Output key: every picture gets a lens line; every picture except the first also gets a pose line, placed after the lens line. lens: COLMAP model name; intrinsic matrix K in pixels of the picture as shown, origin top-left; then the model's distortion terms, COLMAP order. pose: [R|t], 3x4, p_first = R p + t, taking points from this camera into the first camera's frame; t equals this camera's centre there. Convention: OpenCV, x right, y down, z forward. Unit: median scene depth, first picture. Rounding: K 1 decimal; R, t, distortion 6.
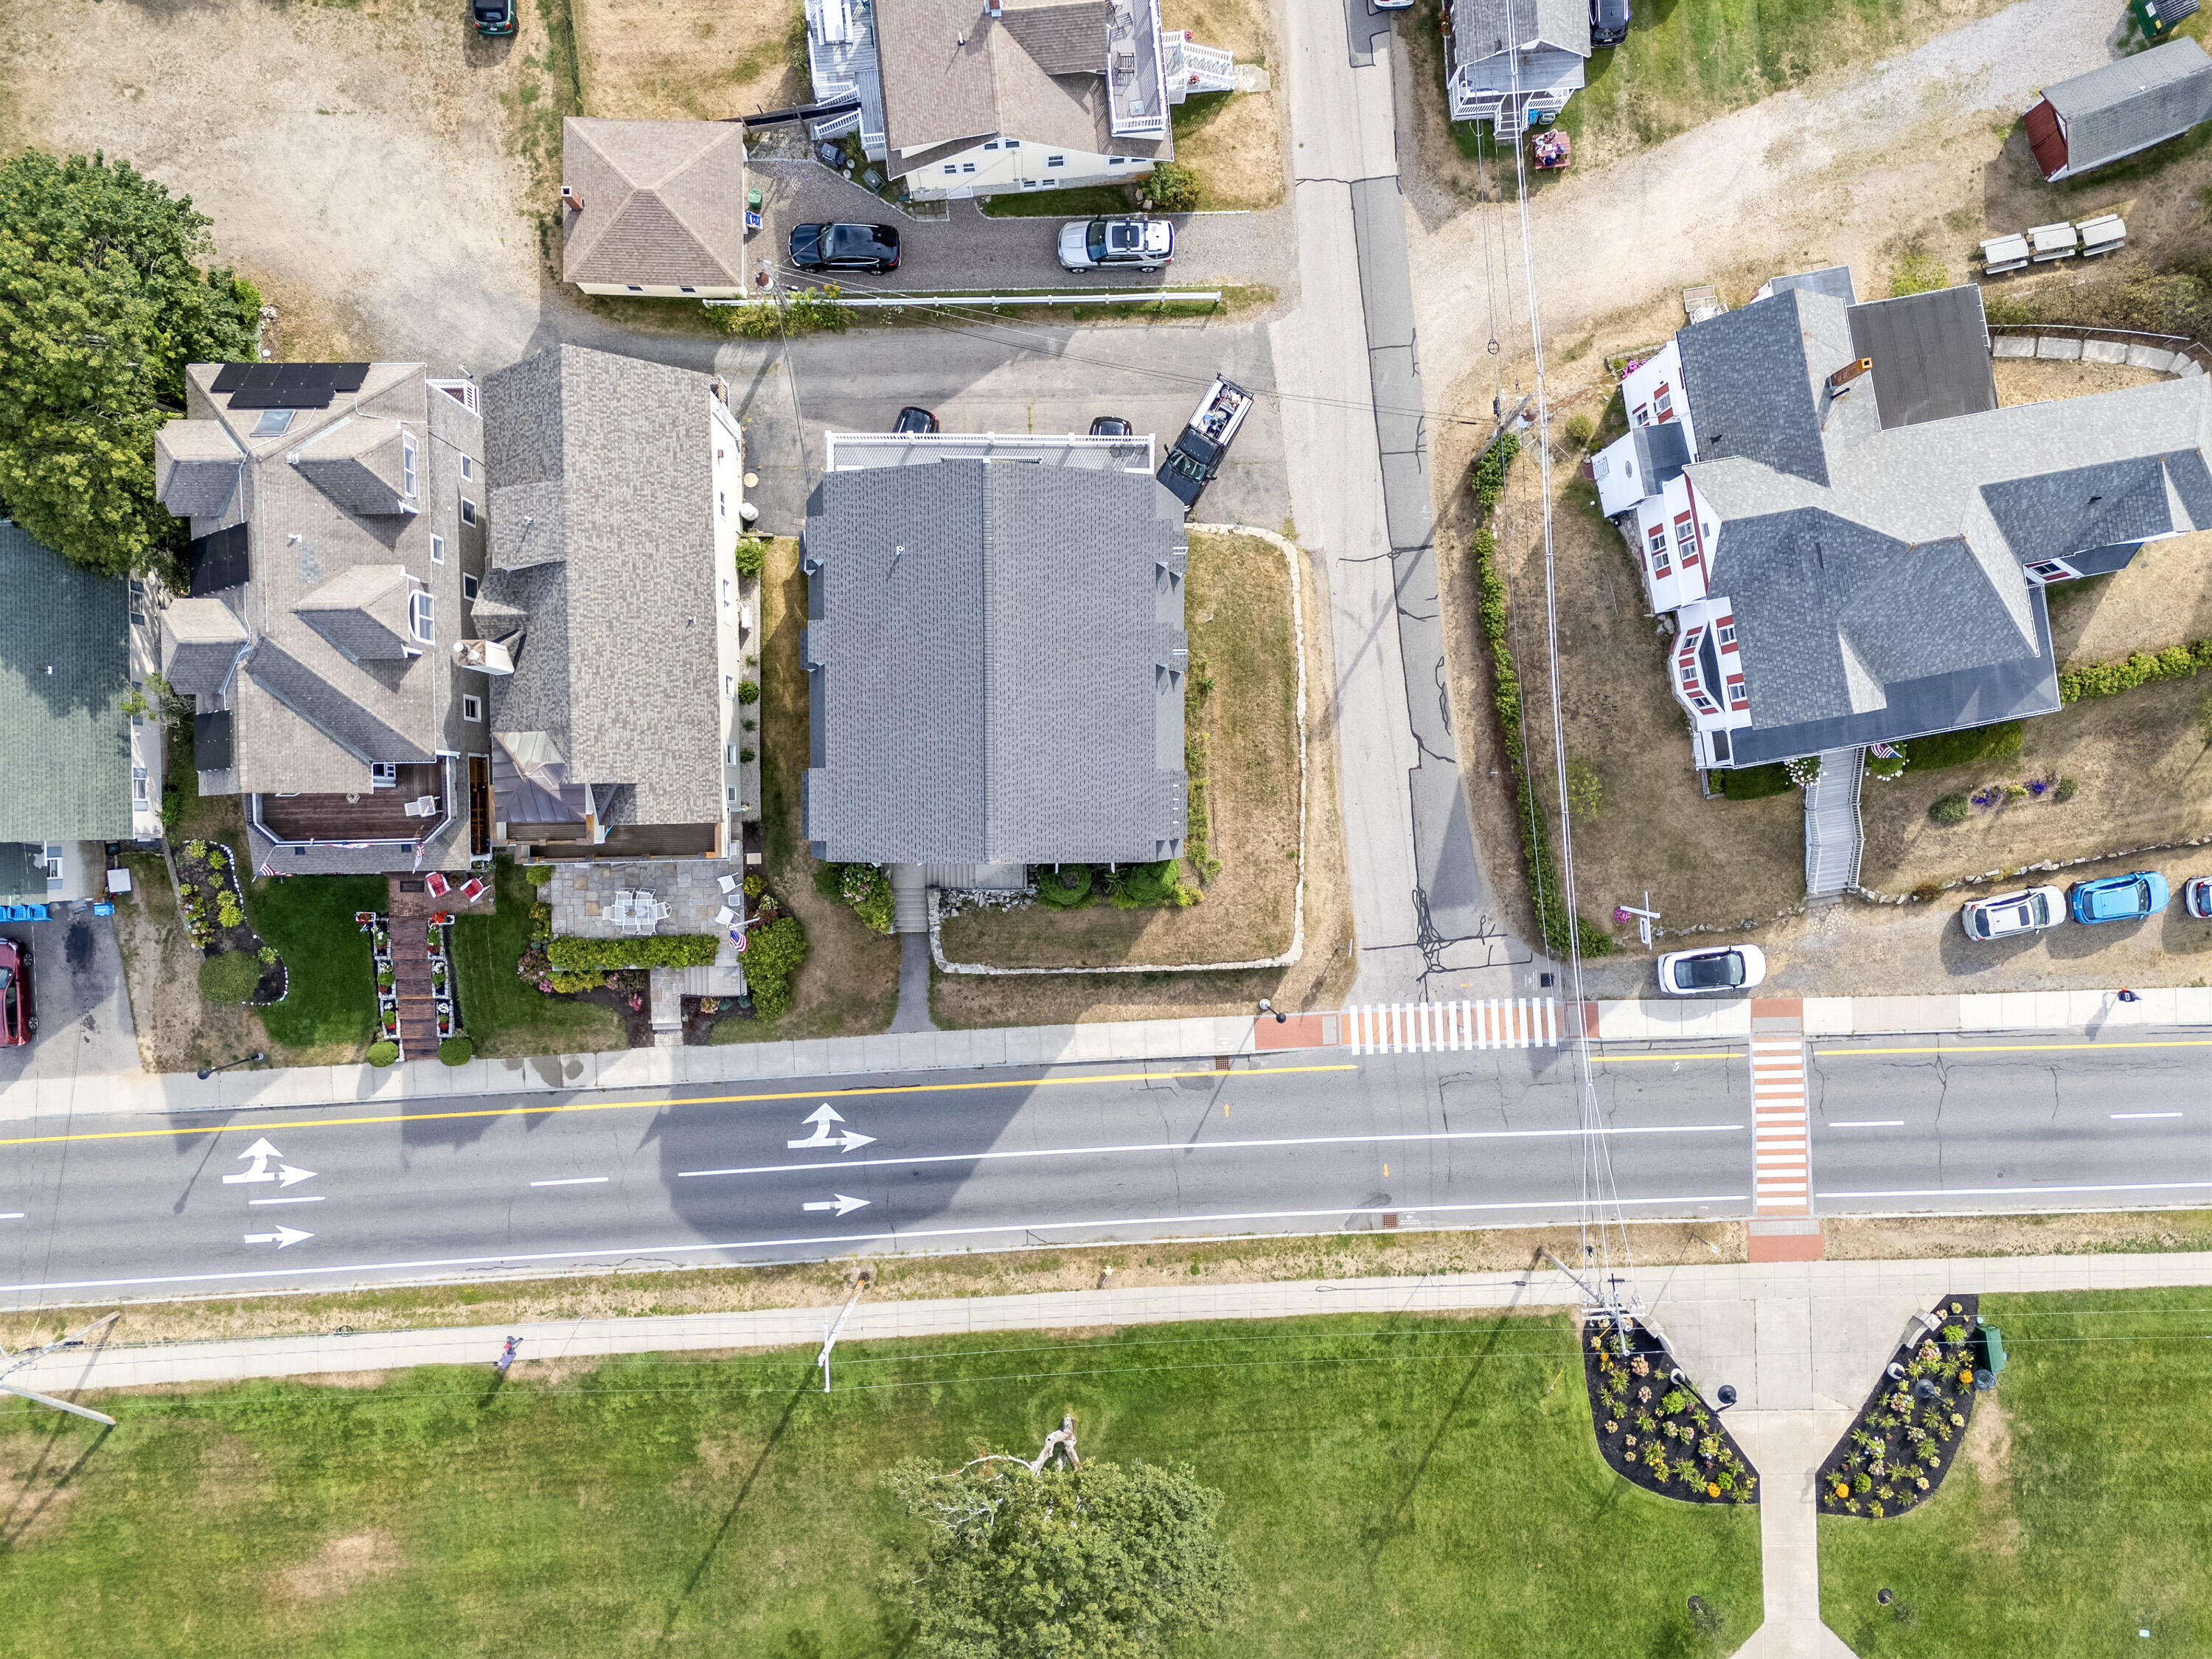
lens RADIAL K [[1622.7, 0, 1106.0], [0, 1622.7, 829.5], [0, 0, 1]] dist [0.082188, -0.082526]
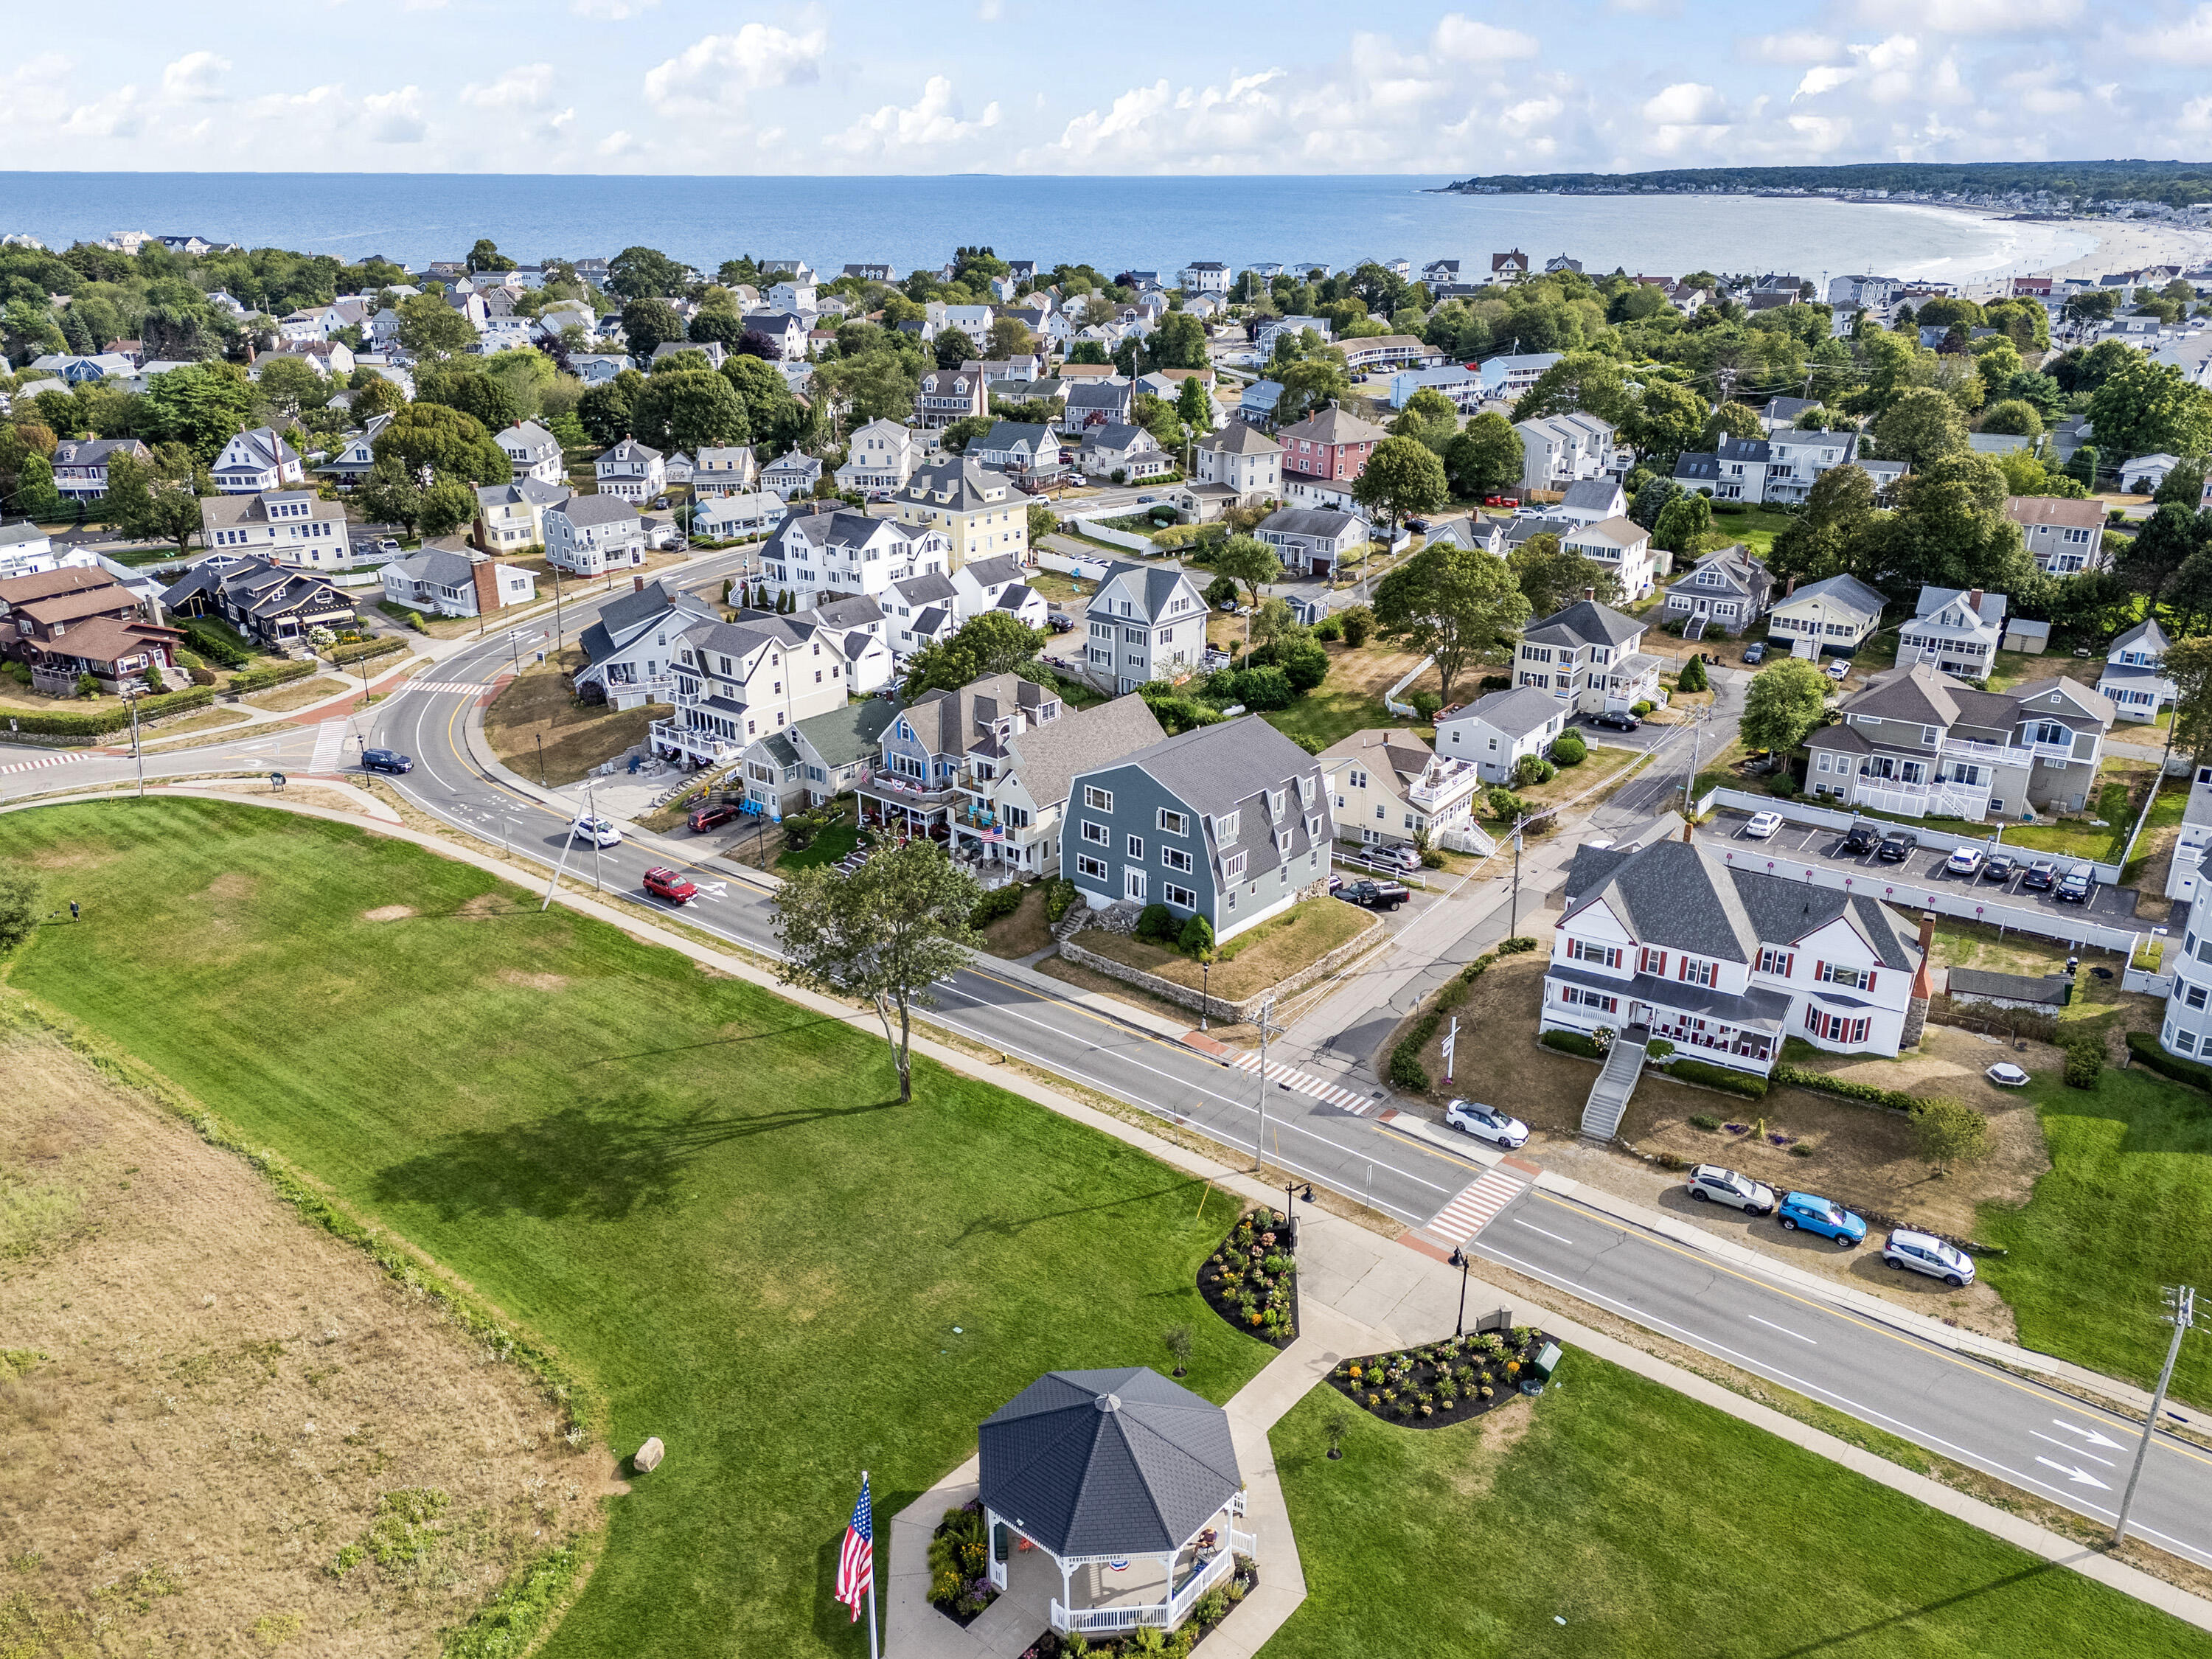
lens RADIAL K [[1622.7, 0, 1106.0], [0, 1622.7, 829.5], [0, 0, 1]] dist [0.082188, -0.082526]
pose [[0.753132, 0.226190, -0.617763, 0.896567], [-0.657861, 0.263986, -0.705359, 1.153339], [0.003536, 0.937630, 0.347618, 0.314901]]
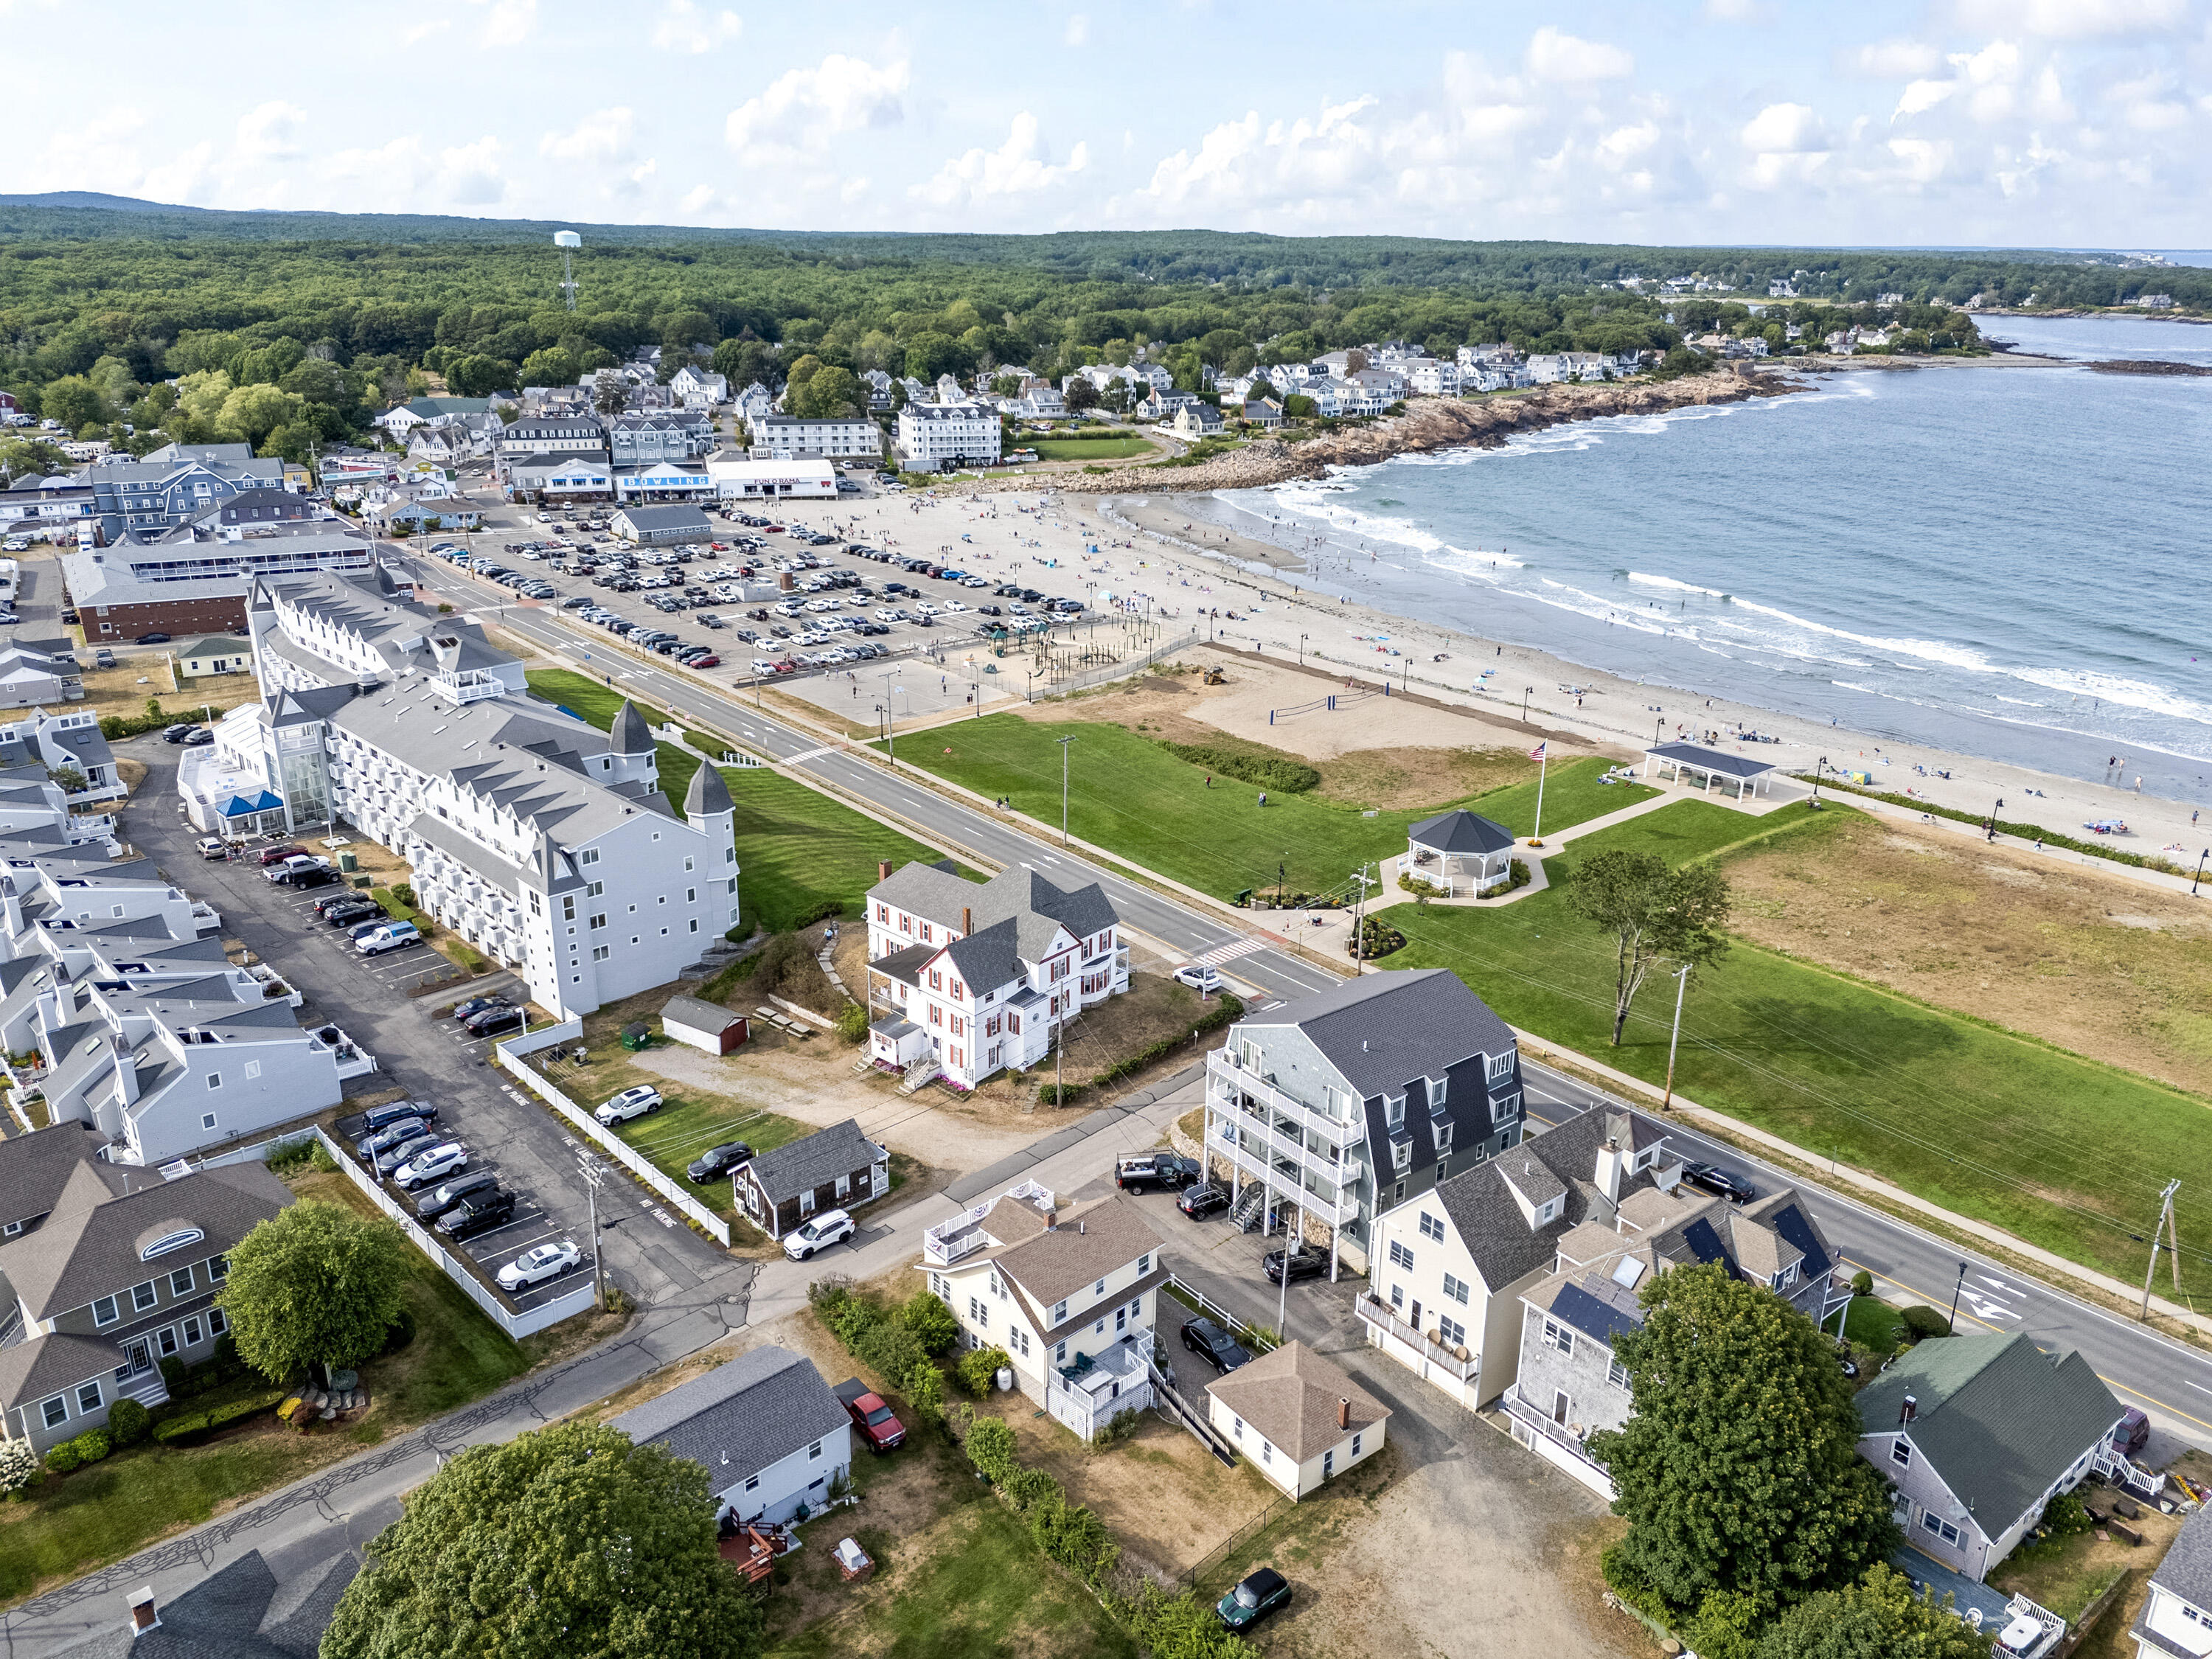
lens RADIAL K [[1622.7, 0, 1106.0], [0, 1622.7, 829.5], [0, 0, 1]] dist [0.082188, -0.082526]
pose [[-0.611838, -0.289728, 0.736011, -0.948766], [0.790883, -0.209296, 0.575064, -1.085634], [-0.012568, 0.933945, 0.357196, 0.133813]]
